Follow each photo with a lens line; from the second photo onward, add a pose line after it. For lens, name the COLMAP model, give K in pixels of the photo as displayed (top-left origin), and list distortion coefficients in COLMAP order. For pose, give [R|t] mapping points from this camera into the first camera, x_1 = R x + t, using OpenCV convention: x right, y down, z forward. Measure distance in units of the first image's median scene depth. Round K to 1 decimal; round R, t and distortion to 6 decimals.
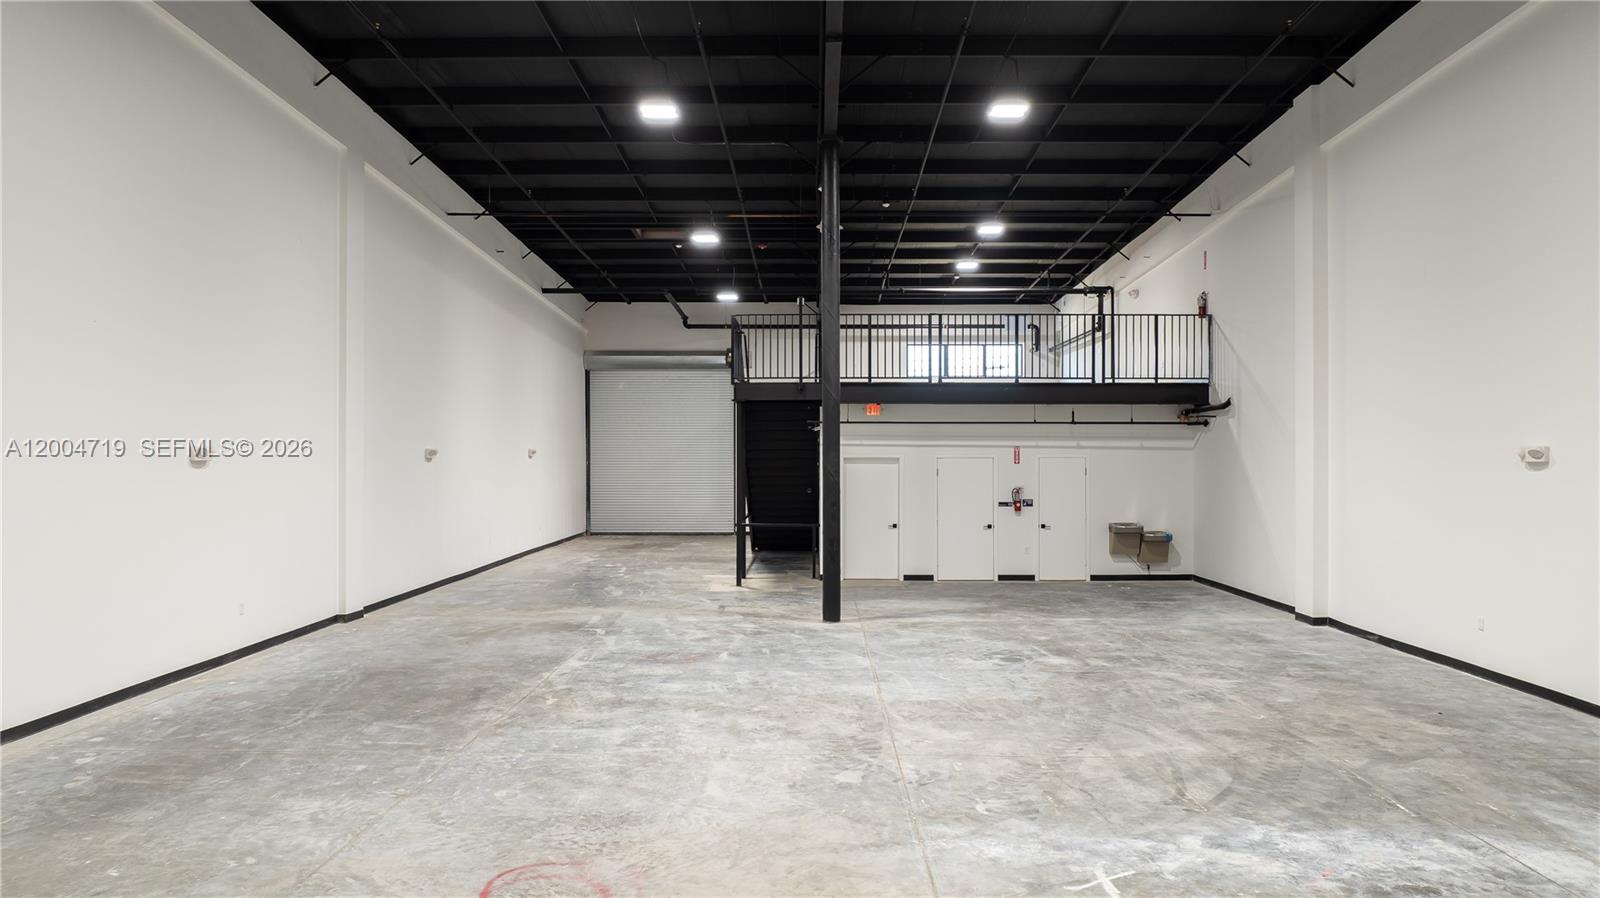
lens RADIAL K [[1129.8, 0, 797.6], [0, 1129.8, 448.9], [0, 0, 1]] dist [-0.033365, 0.030342]
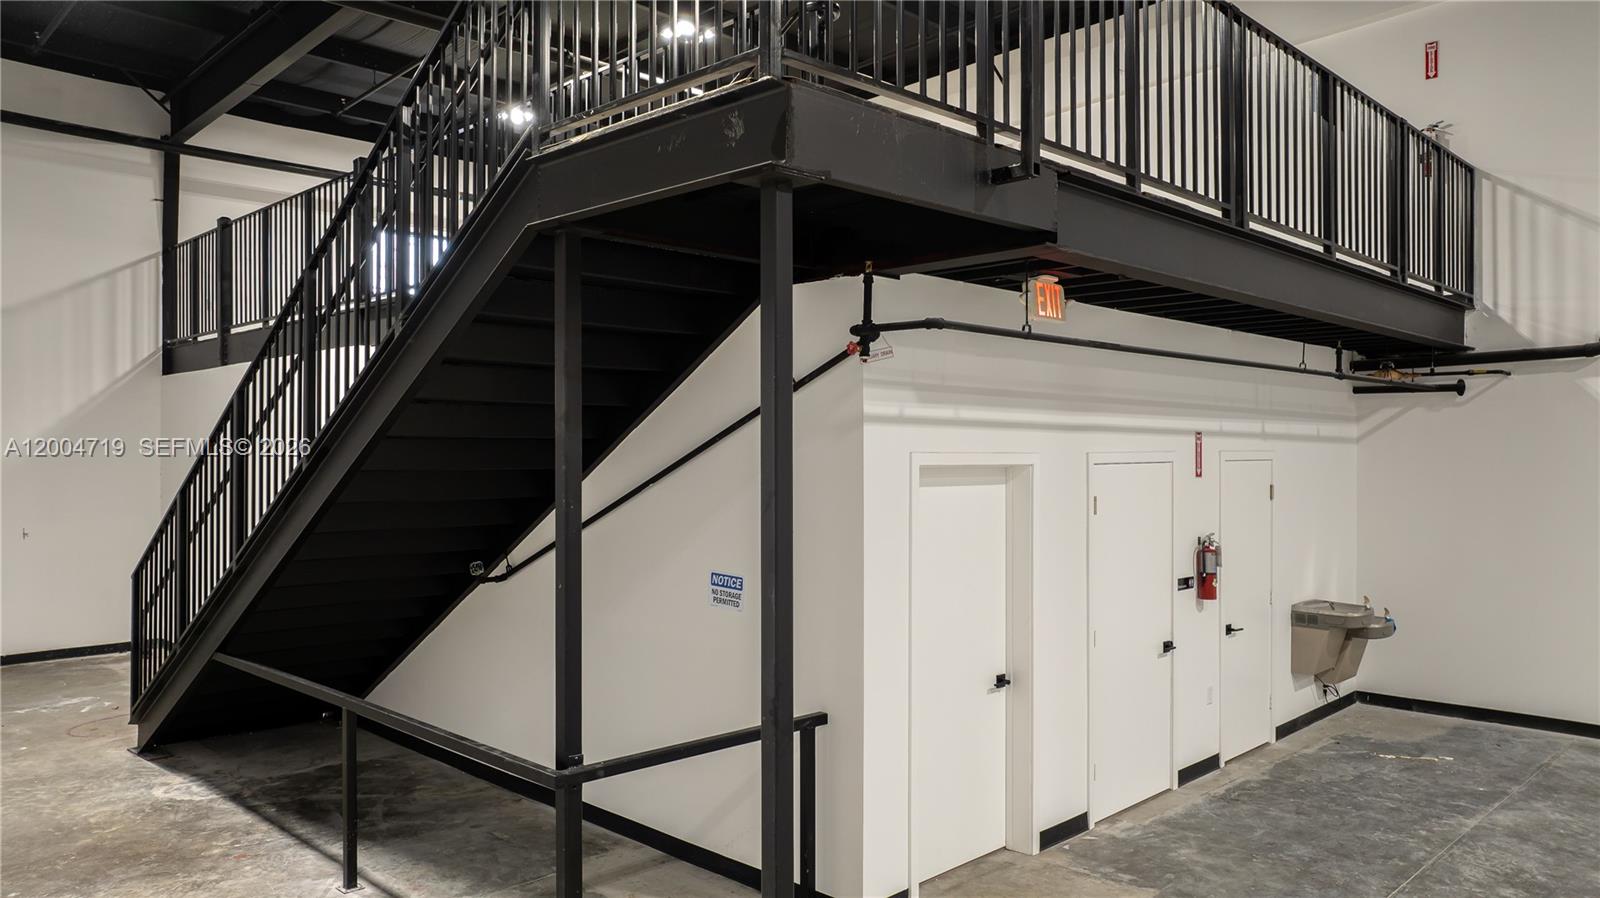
lens RADIAL K [[1129.8, 0, 798.4], [0, 1129.8, 450.4], [0, 0, 1]] dist [-0.033365, 0.030342]
pose [[0.695364, -0.002125, 0.718654, -0.212742], [-0.001047, 0.999992, 0.003970, 0.003148], [-0.718657, -0.003513, 0.695356, 0.977120]]
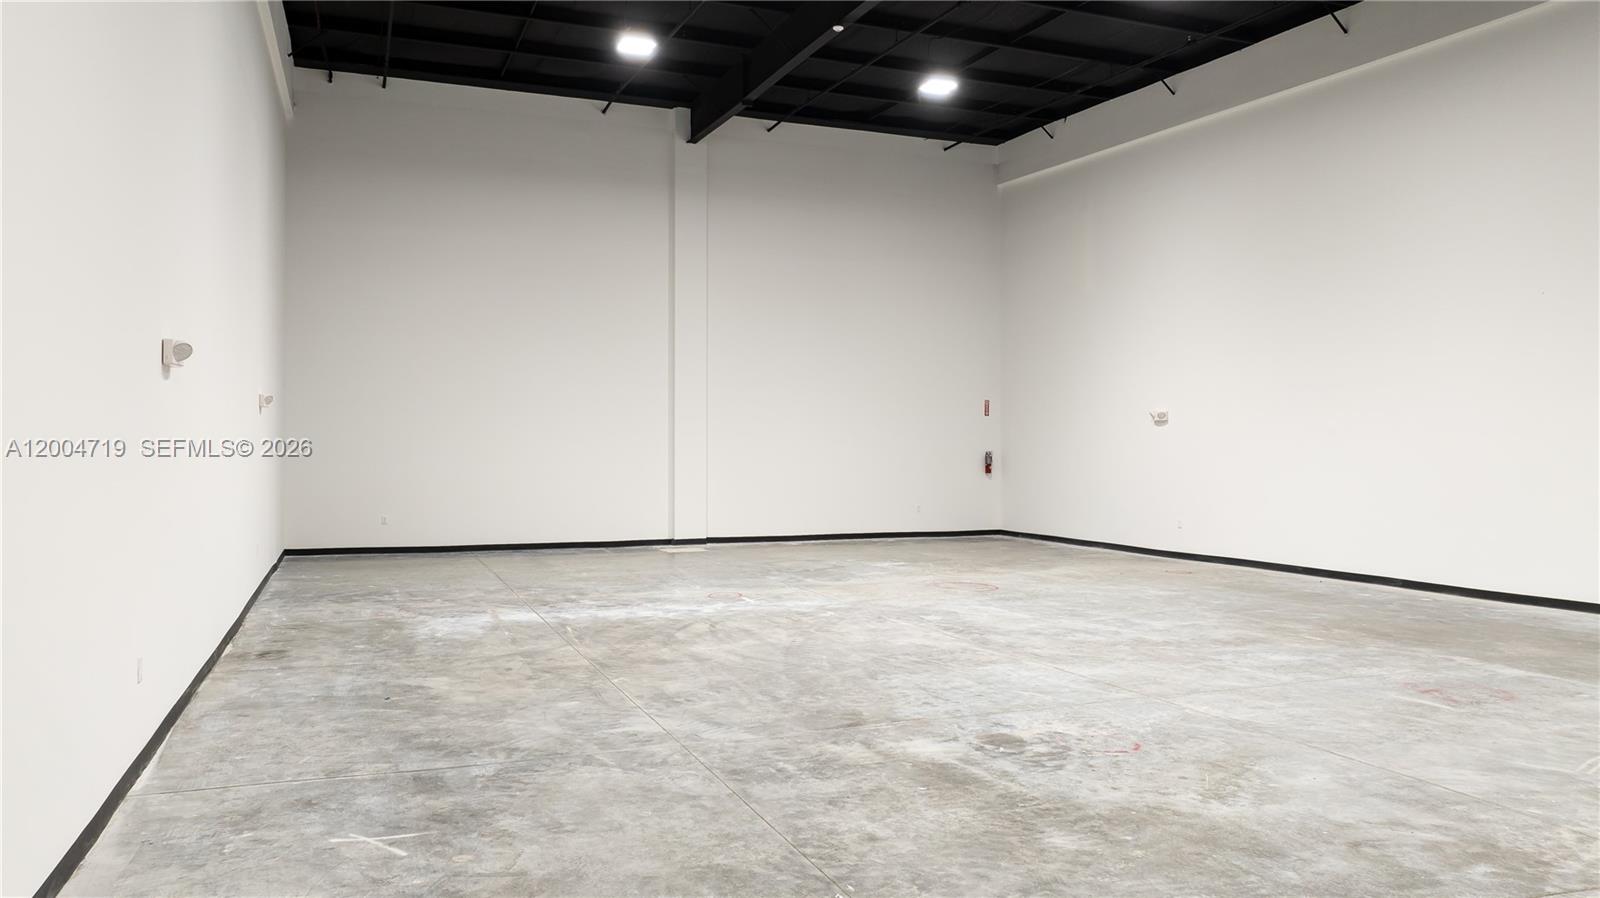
lens RADIAL K [[1129.8, 0, 803.1], [0, 1129.8, 439.7], [0, 0, 1]] dist [-0.033365, 0.030342]
pose [[-0.924387, -0.005863, -0.381410, 0.349113], [-0.001012, 0.999916, -0.012918, 0.037610], [0.381454, -0.011555, -0.924316, 1.057802]]
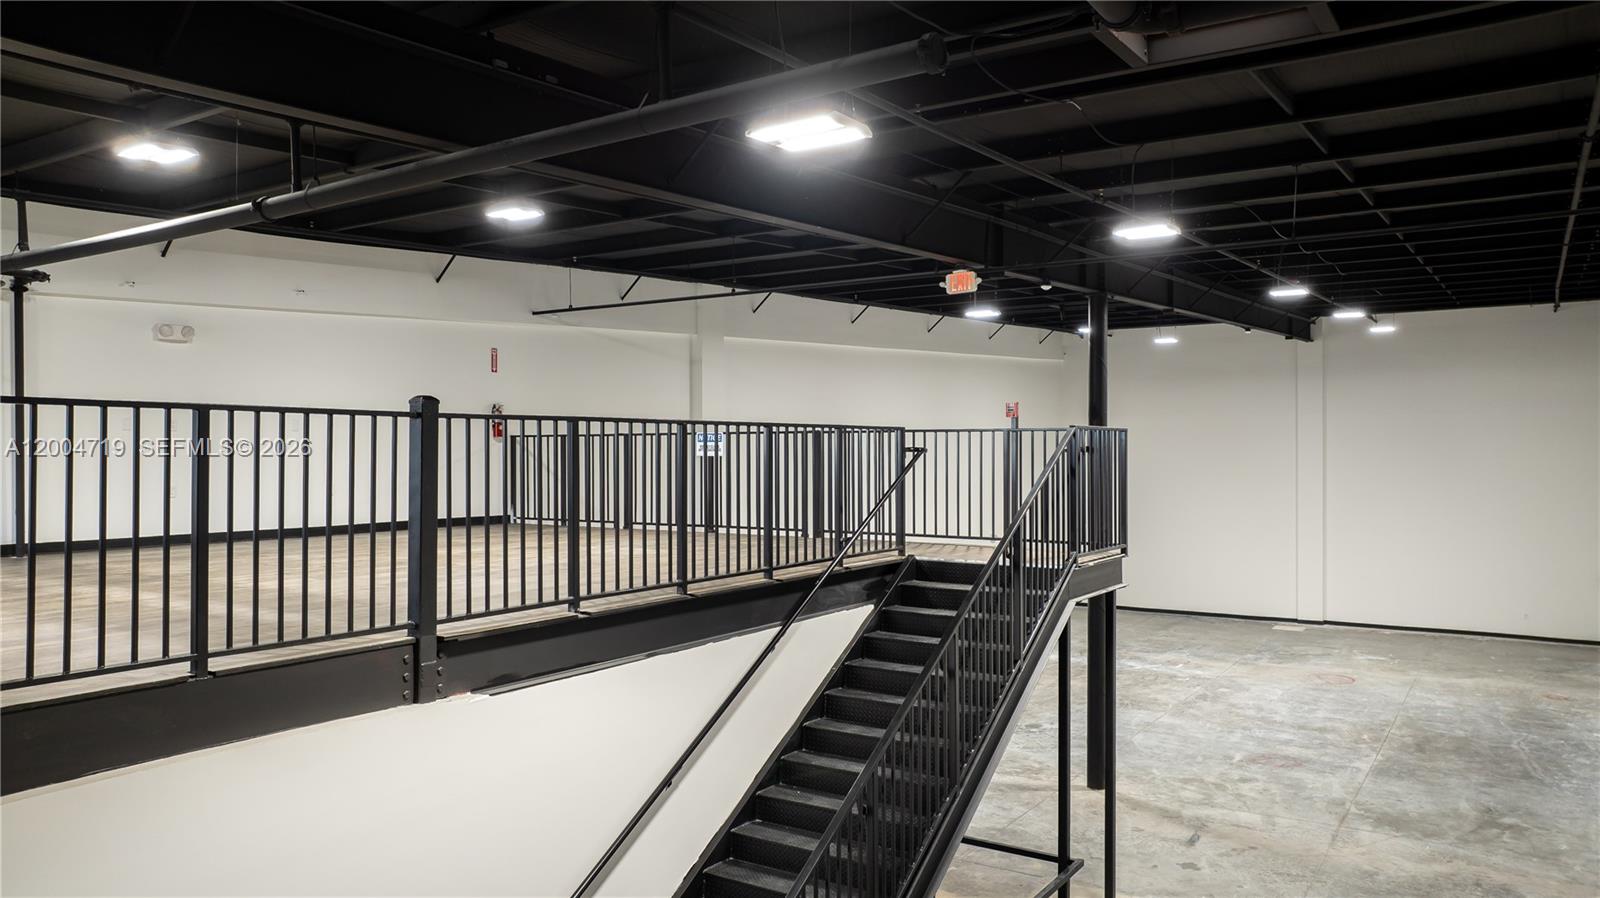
lens RADIAL K [[1129.8, 0, 799.0], [0, 1129.8, 445.1], [0, 0, 1]] dist [-0.033365, 0.030342]
pose [[-0.843883, 0.001075, 0.536527, -0.245176], [-0.002945, 0.999974, -0.006636, -0.121204], [-0.536520, -0.007180, -0.843857, 1.742266]]
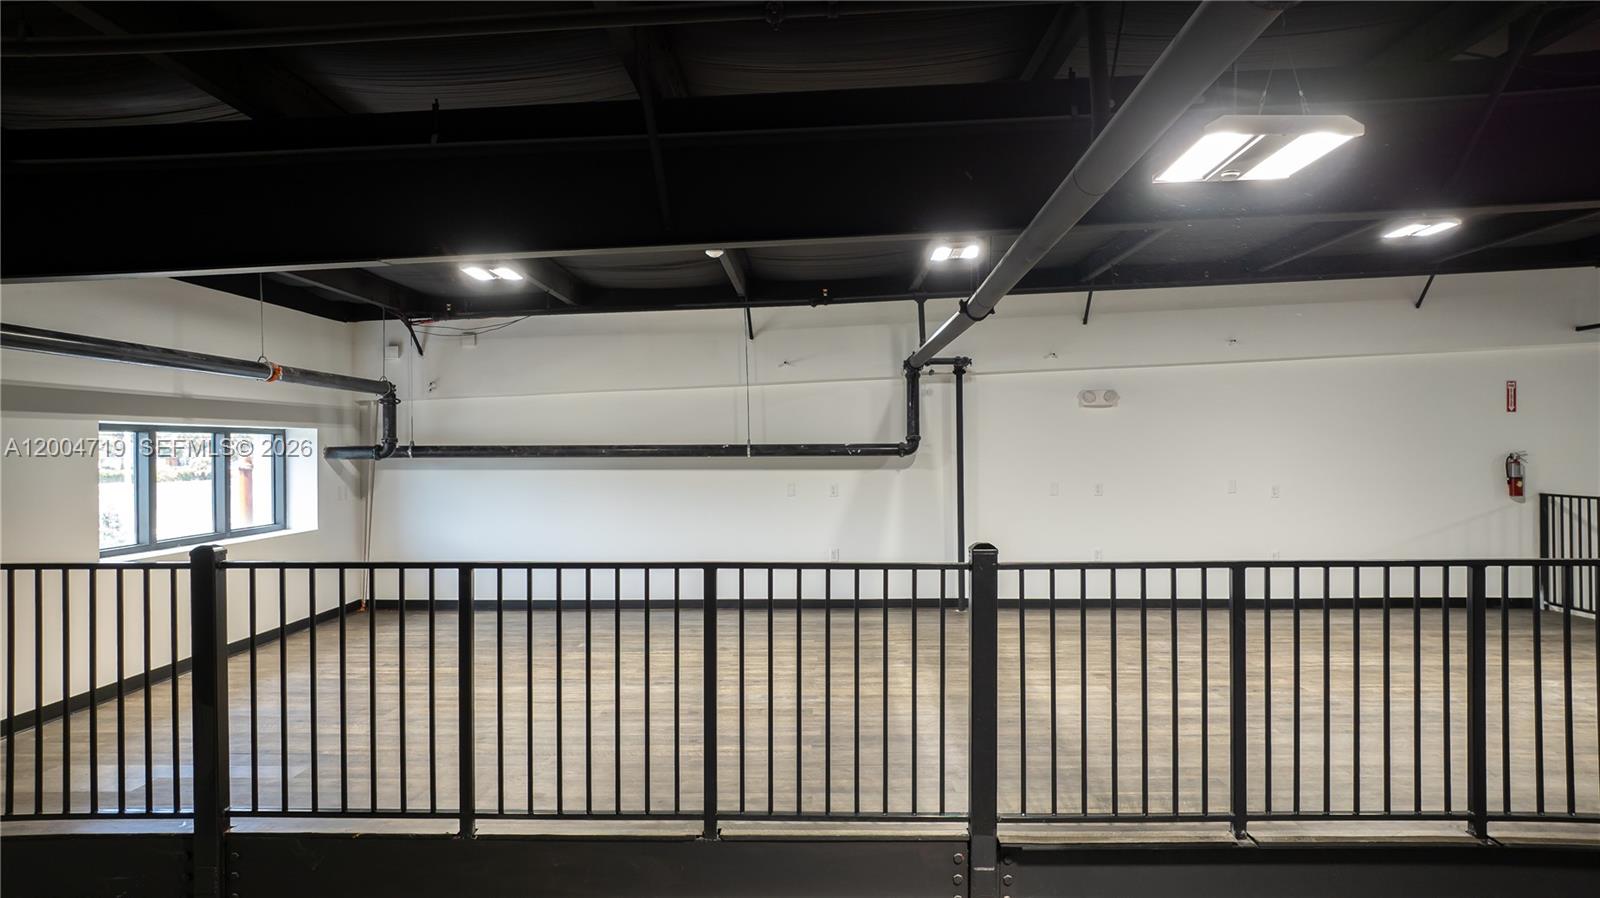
lens RADIAL K [[1129.8, 0, 799.9], [0, 1129.8, 446.5], [0, 0, 1]] dist [-0.033365, 0.030342]
pose [[0.001240, -0.002120, 0.999997, -0.247927], [-0.000259, 0.999998, 0.002120, -0.163140], [-0.999999, -0.000262, 0.001239, 1.560084]]
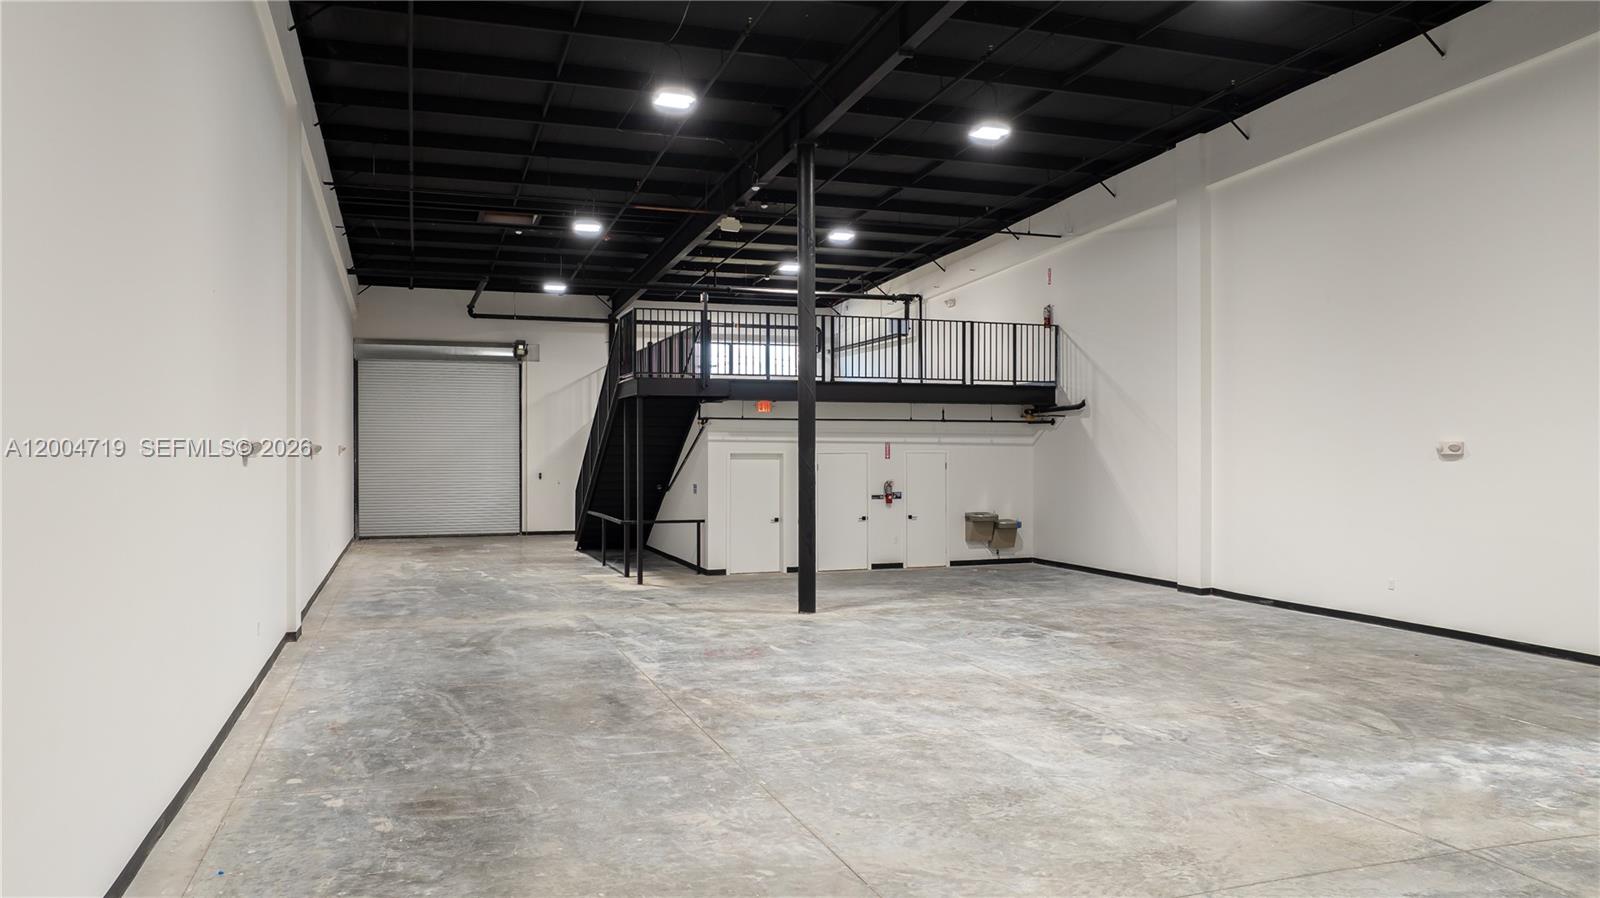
lens RADIAL K [[1129.8, 0, 801.2], [0, 1129.8, 450.8], [0, 0, 1]] dist [-0.033365, 0.030342]
pose [[0.940560, -0.001730, 0.339624, -0.286954], [0.000310, 0.999991, 0.004235, 0.001253], [-0.339628, -0.003878, 0.940552, 0.031708]]
